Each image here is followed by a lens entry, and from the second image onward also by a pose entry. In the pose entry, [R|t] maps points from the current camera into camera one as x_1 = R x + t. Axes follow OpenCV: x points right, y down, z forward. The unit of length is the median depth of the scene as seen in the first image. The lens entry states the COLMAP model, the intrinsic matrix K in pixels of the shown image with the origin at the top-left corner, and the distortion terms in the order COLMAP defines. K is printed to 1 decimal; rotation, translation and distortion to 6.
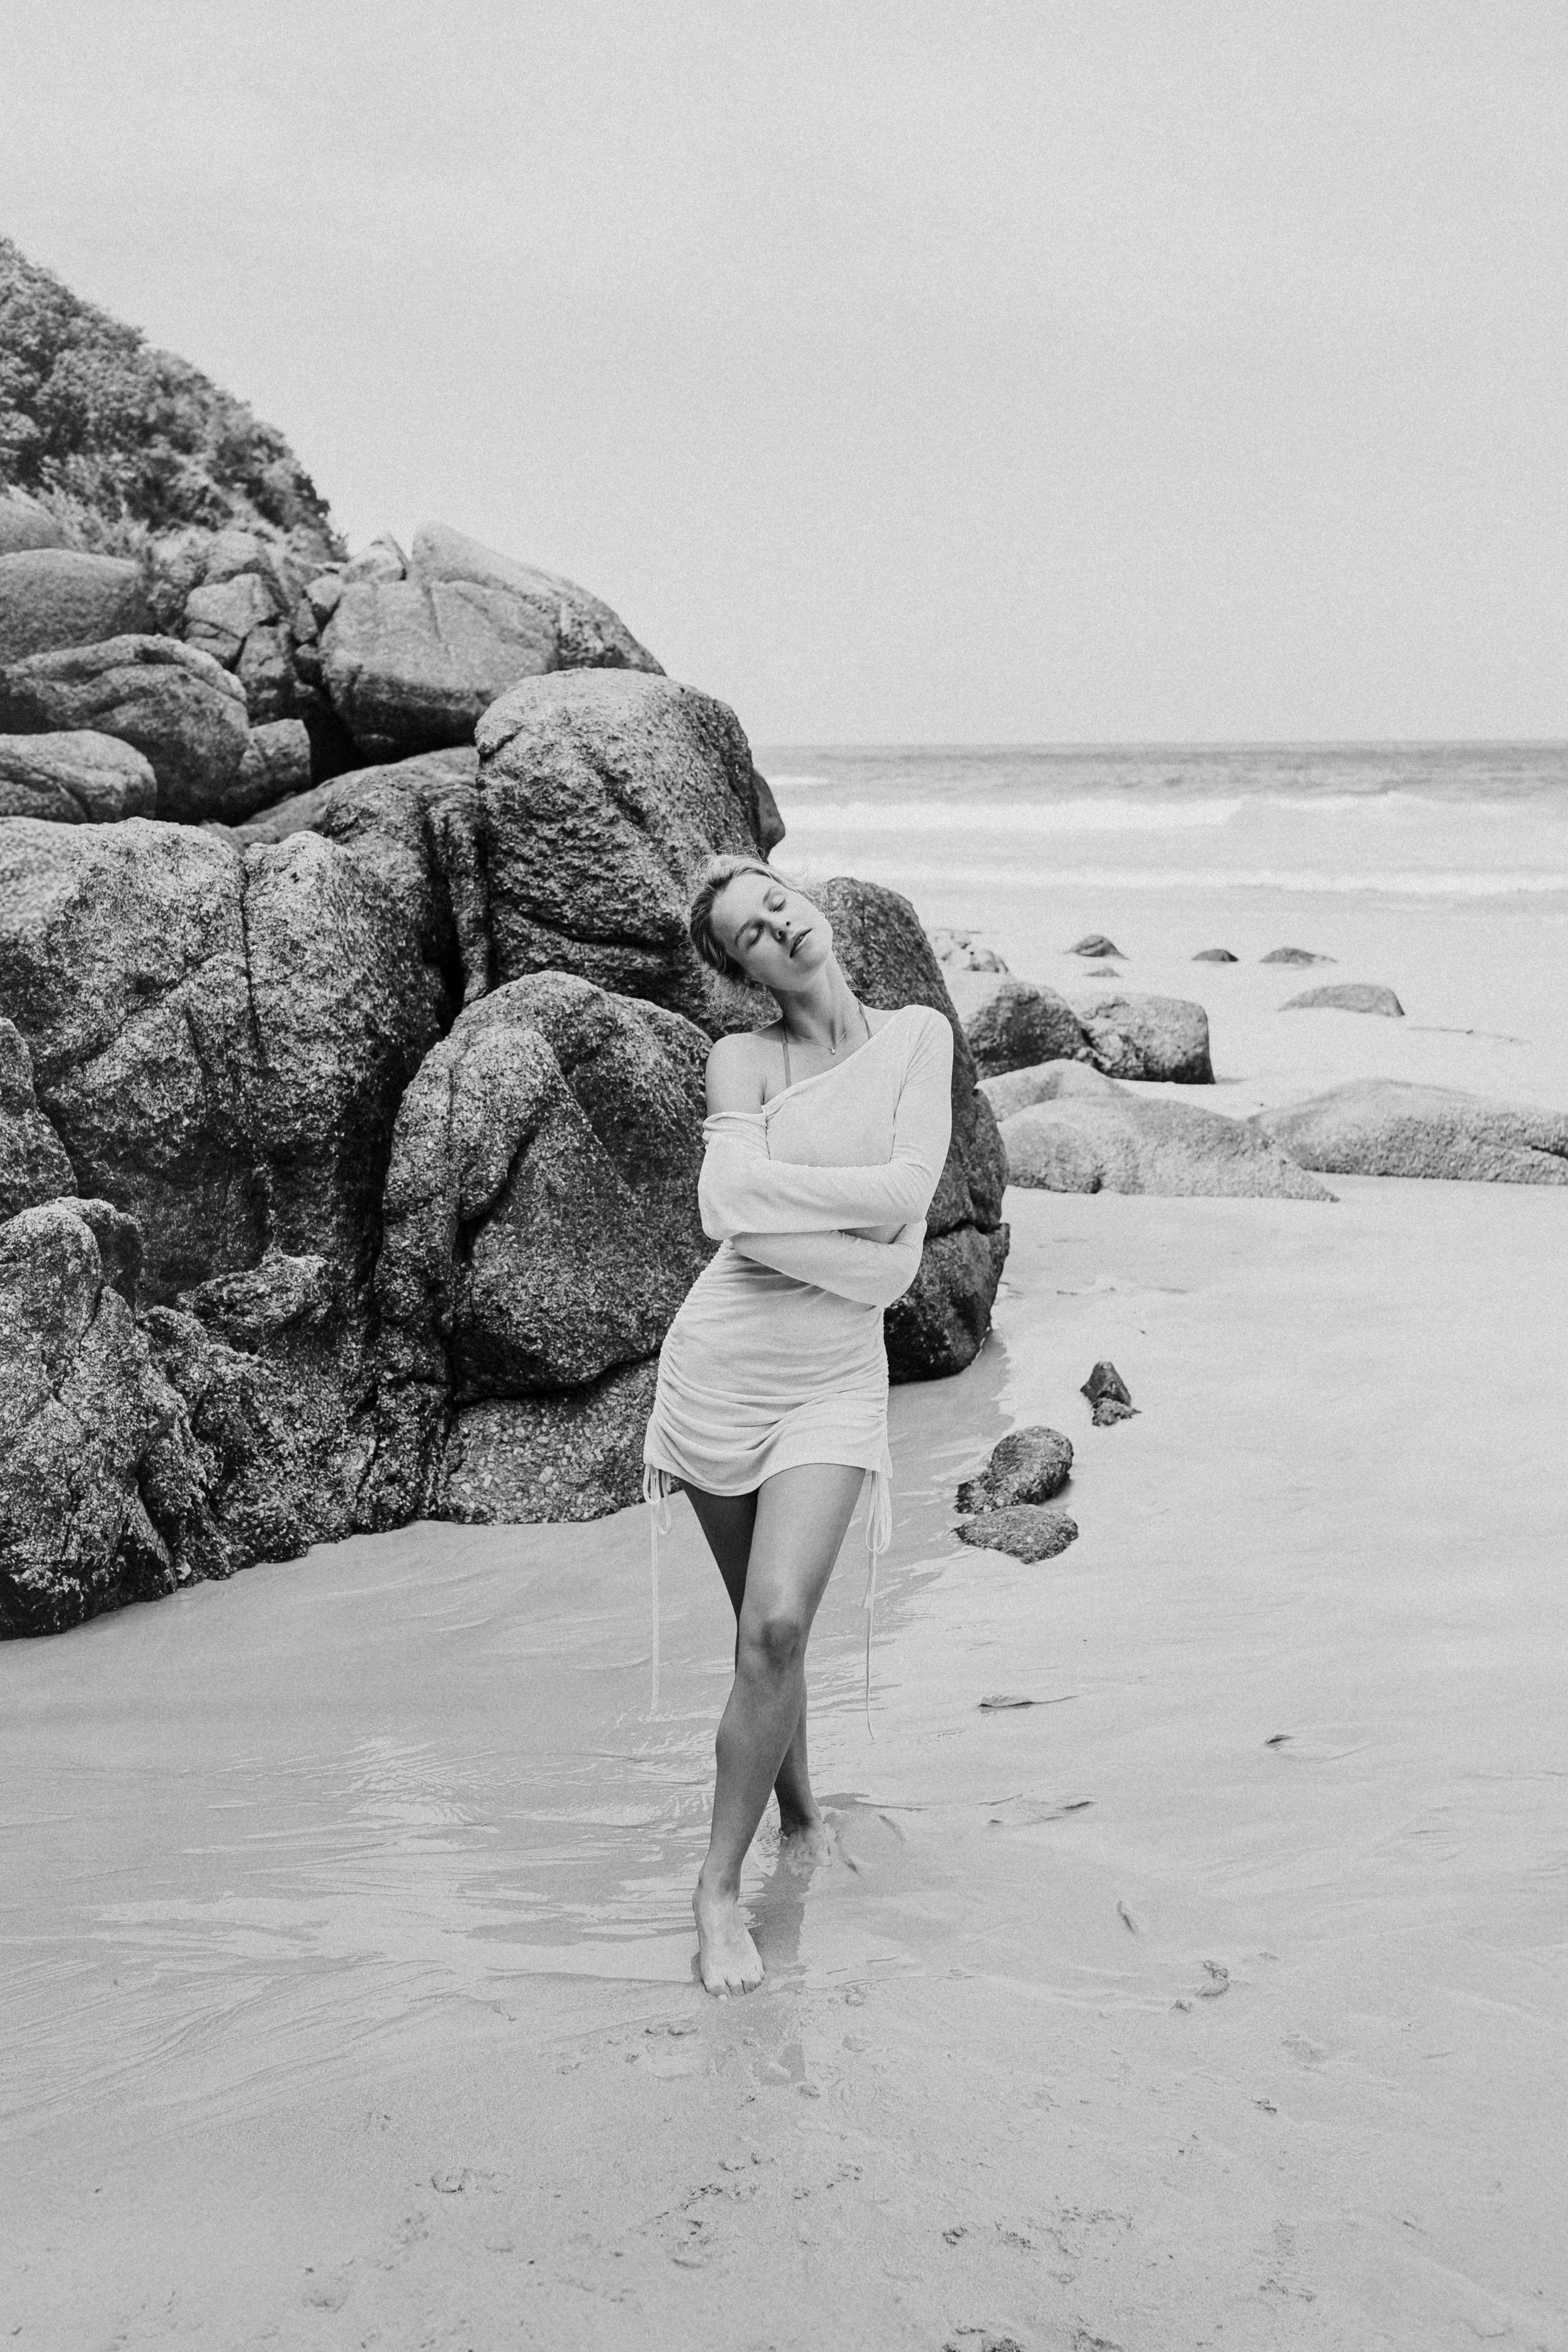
lens RADIAL K [[2388.4, 0, 771.5], [0, 2388.4, 1174.8], [0, 0, 1]] dist [0.035224, 0.000000]
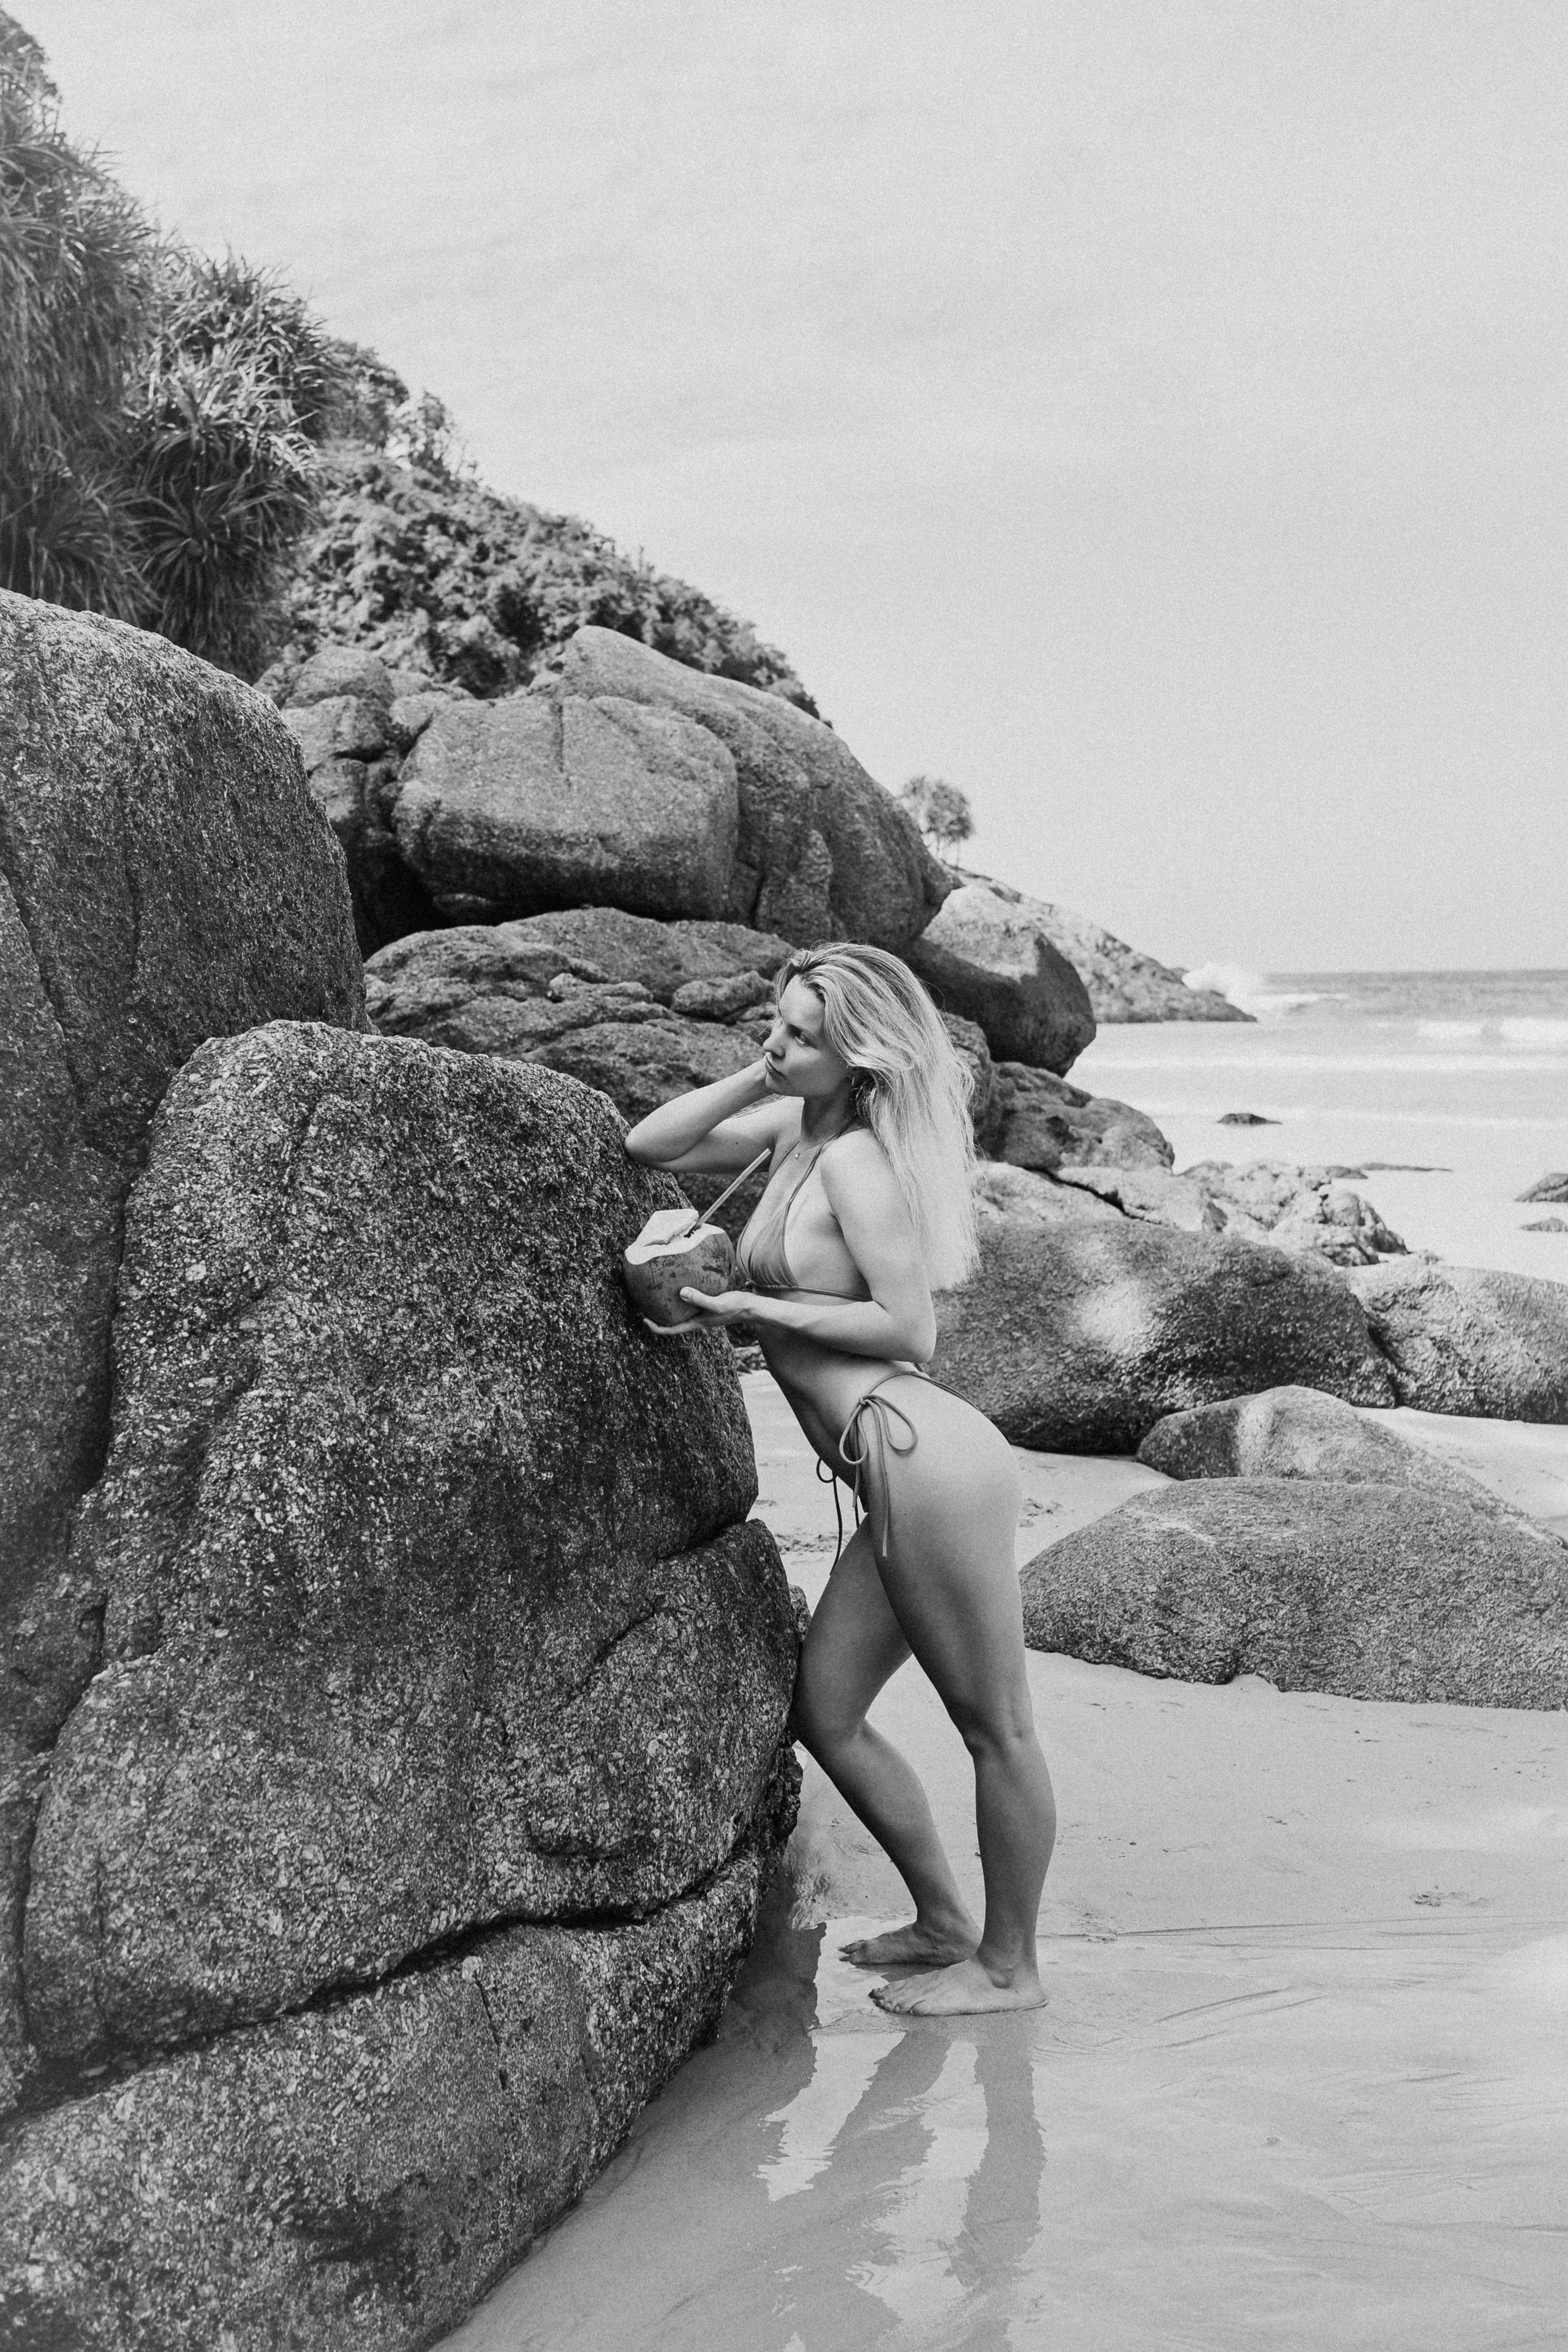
lens RADIAL K [[2388.4, 0, 802.1], [0, 2388.4, 1170.2], [0, 0, 1]] dist [0.035224, 0.000000]
pose [[0.973707, 0.010176, -0.227577, 0.251172], [-0.032571, 0.994957, -0.094865, -0.075461], [0.225464, 0.099783, 0.969128, 0.742135]]
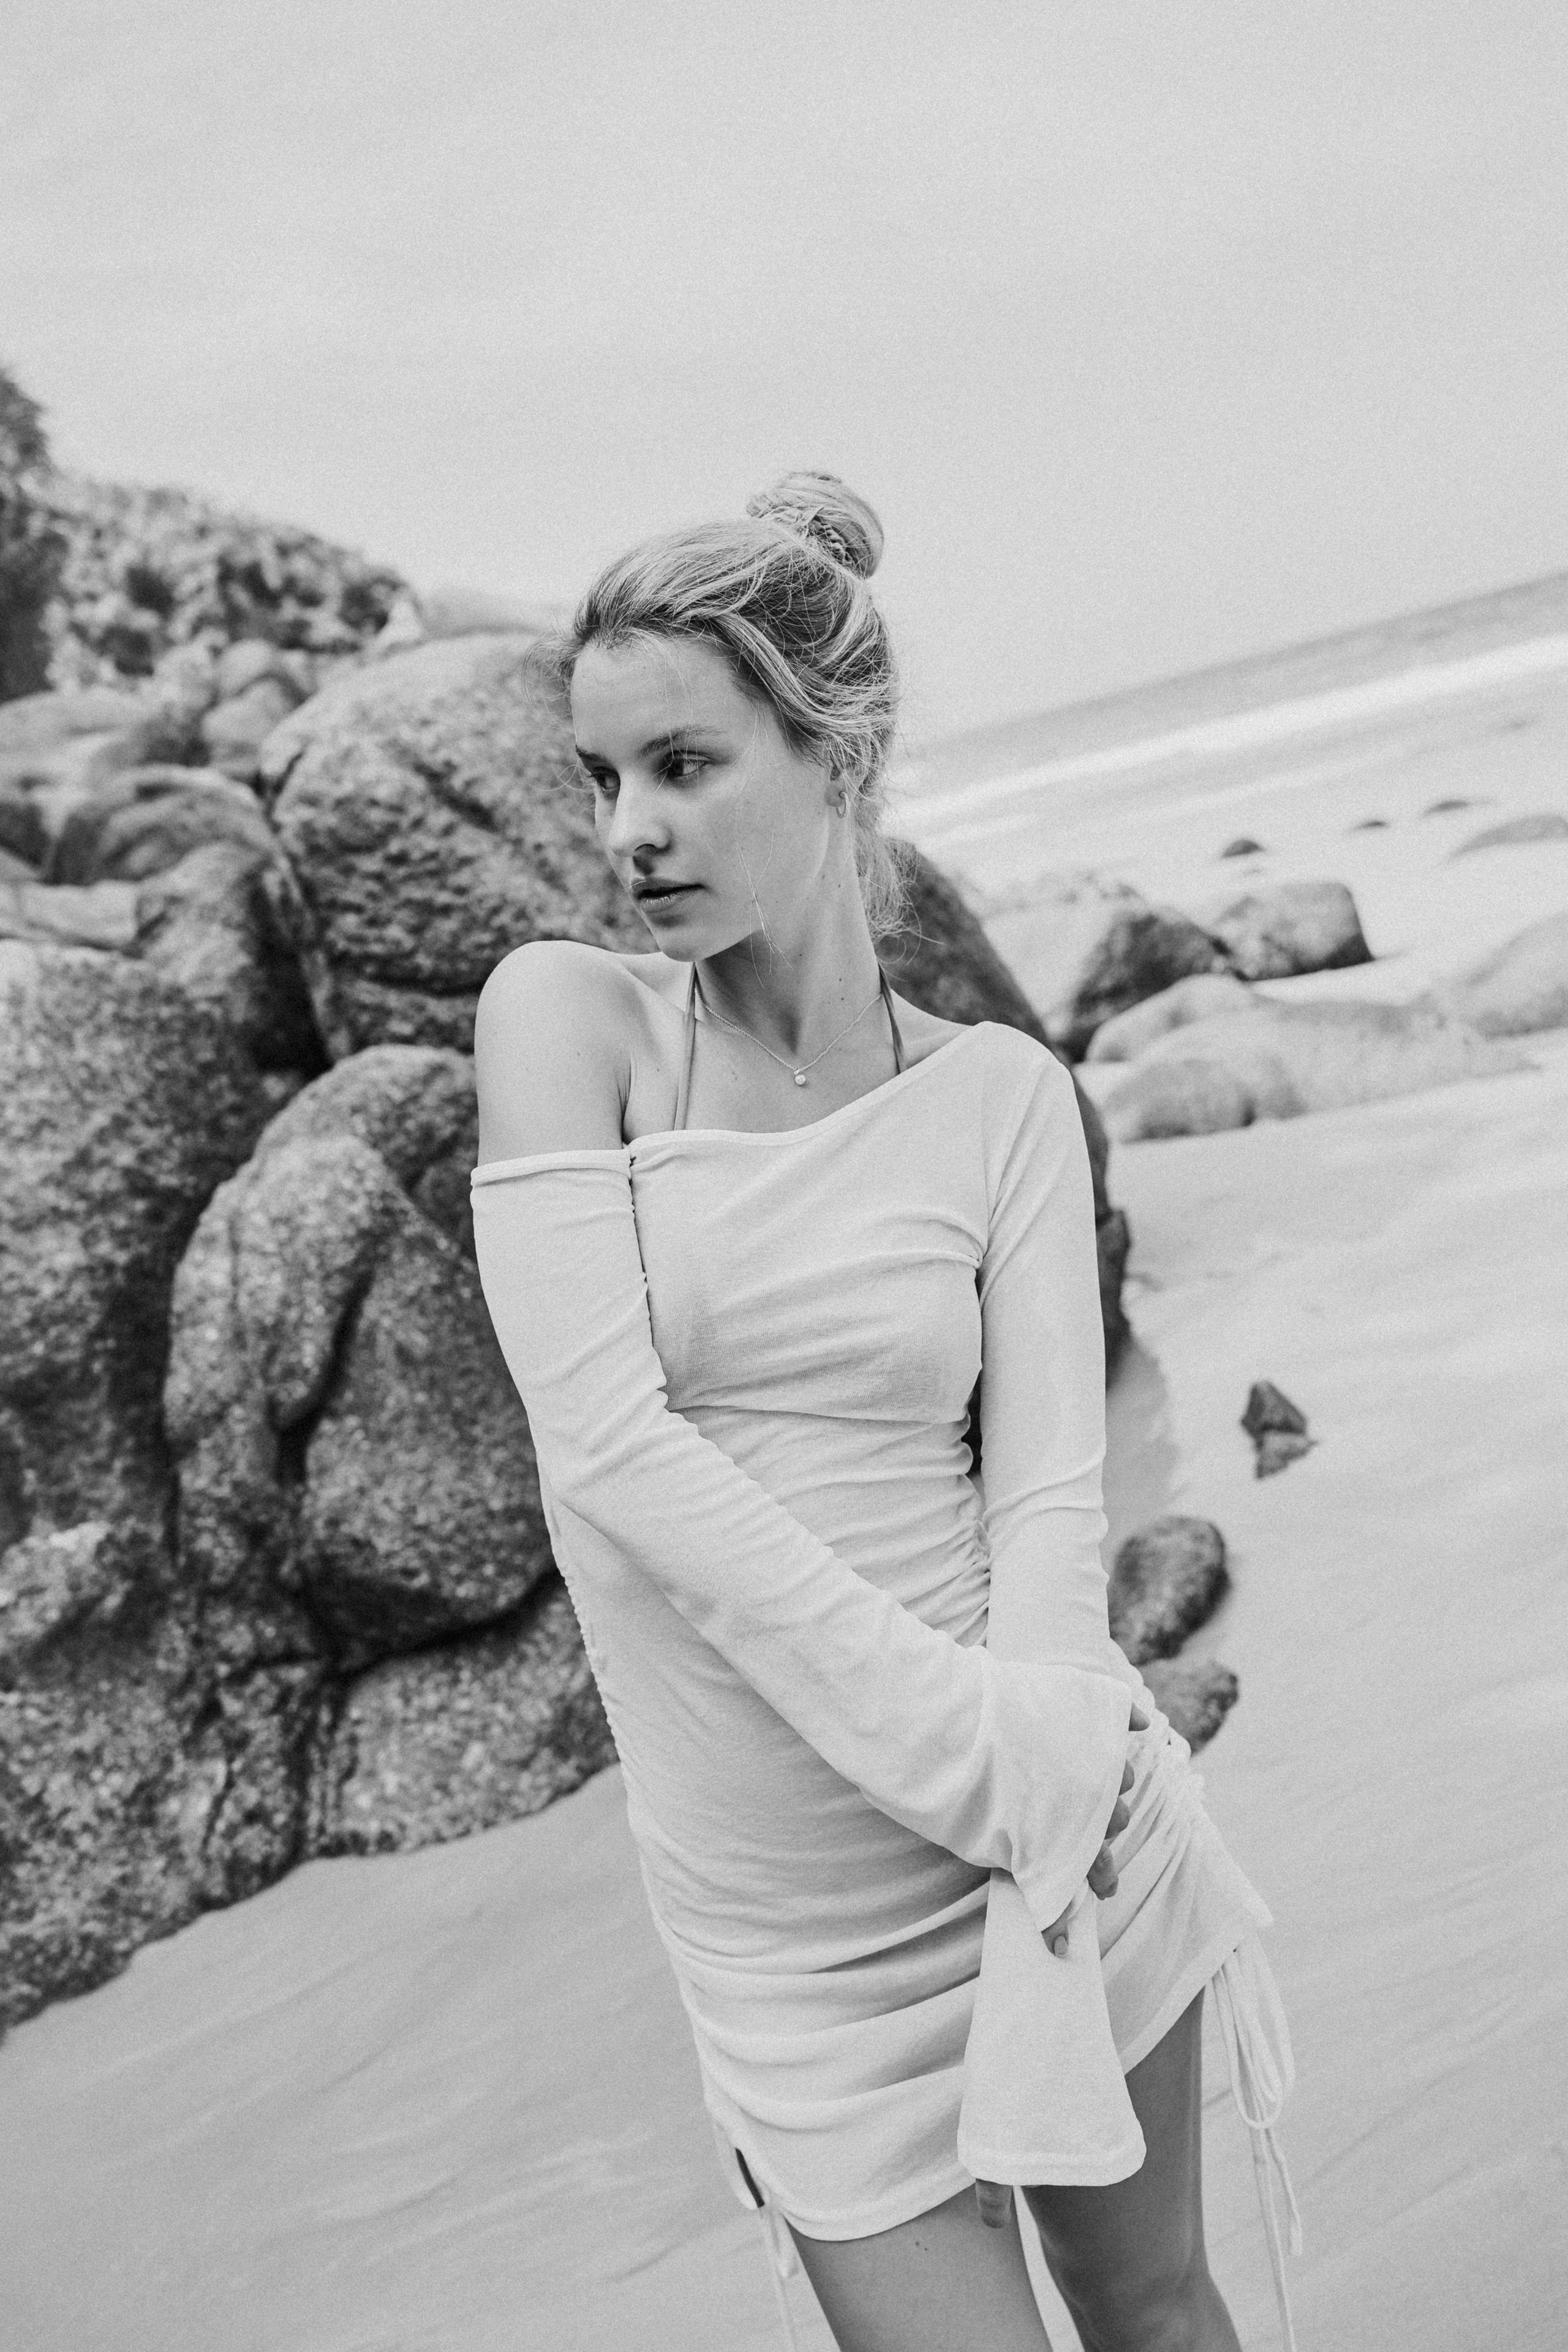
lens RADIAL K [[2186.0, 0, 772.2], [0, 2186.0, 1254.2], [0, 0, 1]] dist [0.048746, 0.000000]
pose [[0.966948, -0.223702, -0.122347, 0.086975], [0.228689, 0.973092, 0.028179, -0.013938], [0.112751, -0.055227, 0.992087, 0.318476]]
